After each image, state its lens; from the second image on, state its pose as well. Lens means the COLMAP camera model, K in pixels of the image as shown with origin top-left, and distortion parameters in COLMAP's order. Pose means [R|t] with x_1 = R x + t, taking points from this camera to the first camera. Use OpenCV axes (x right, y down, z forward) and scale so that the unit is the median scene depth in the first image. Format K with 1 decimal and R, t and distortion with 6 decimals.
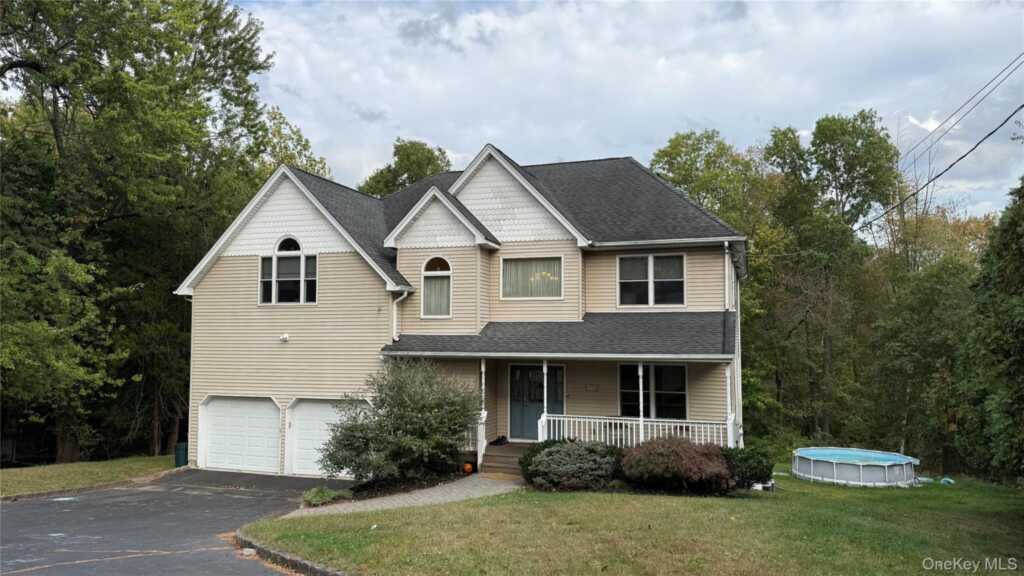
lens RADIAL K [[754.0, 0, 512.0], [0, 754.0, 288.0], [0, 0, 1]] dist [0.173976, -0.000498]
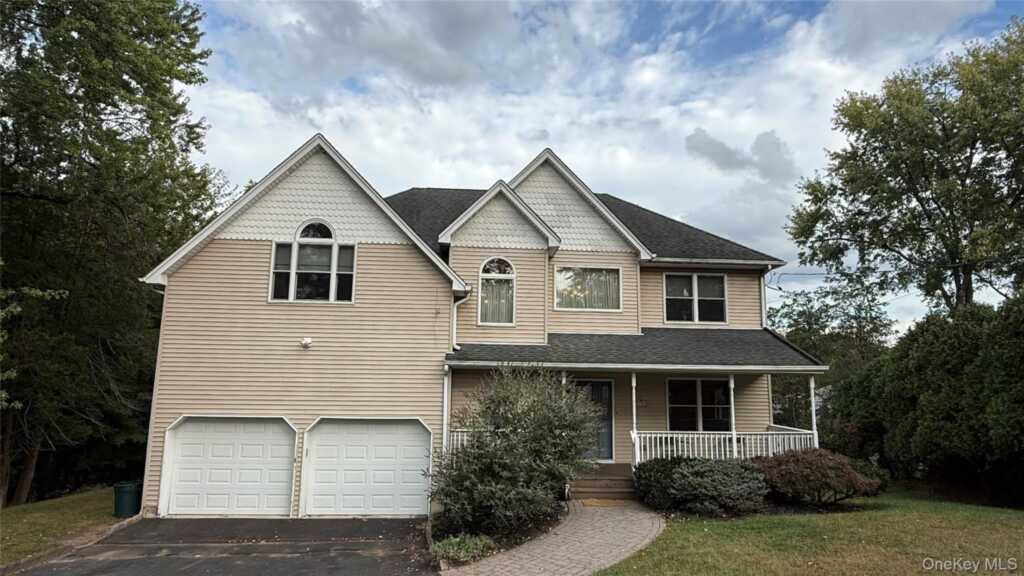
lens RADIAL K [[564.9, 0, 512.0], [0, 564.9, 288.0], [0, 0, 1]] dist [0.001285, 0.068427]
pose [[0.917488, 0.070602, 0.391448, -0.347667], [-0.037242, 0.995046, -0.092178, 0.056134], [-0.396017, 0.069994, 0.915572, 0.376866]]
